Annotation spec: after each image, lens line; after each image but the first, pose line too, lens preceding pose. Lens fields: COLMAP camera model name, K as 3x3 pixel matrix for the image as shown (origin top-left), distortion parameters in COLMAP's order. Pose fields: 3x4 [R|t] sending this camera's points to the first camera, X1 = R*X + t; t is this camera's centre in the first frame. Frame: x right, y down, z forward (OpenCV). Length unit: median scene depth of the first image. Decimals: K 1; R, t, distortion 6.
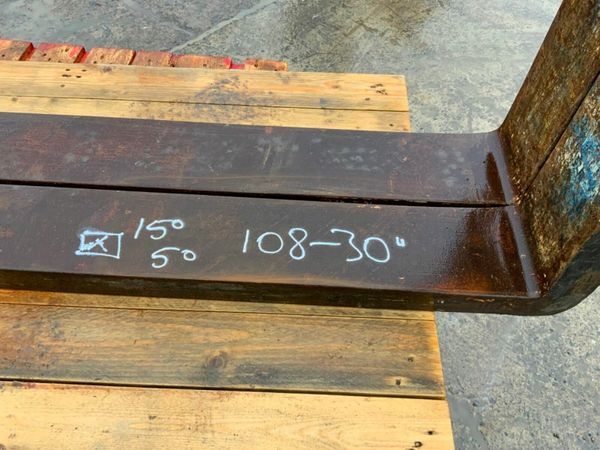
lens RADIAL K [[502.7, 0, 300.9], [0, 502.7, 224.3], [0, 0, 1]] dist [0.013953, -0.045176]
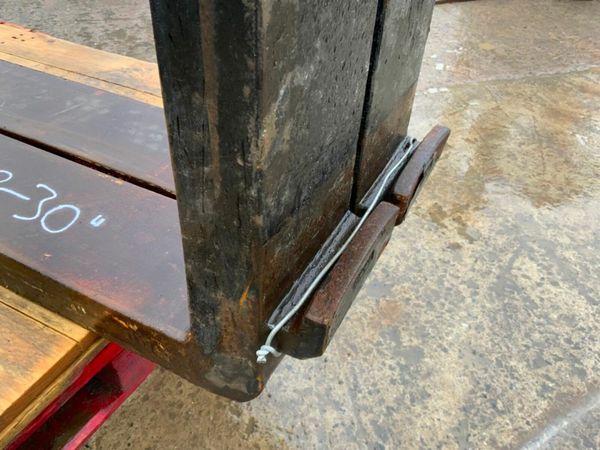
lens RADIAL K [[502.7, 0, 299.3], [0, 502.7, 226.5], [0, 0, 1]] dist [0.013953, -0.045176]
pose [[0.912202, 0.277267, -0.301681, 0.493970], [-0.346054, 0.915567, -0.204902, 0.066177], [0.219397, 0.291309, 0.931130, 0.309463]]
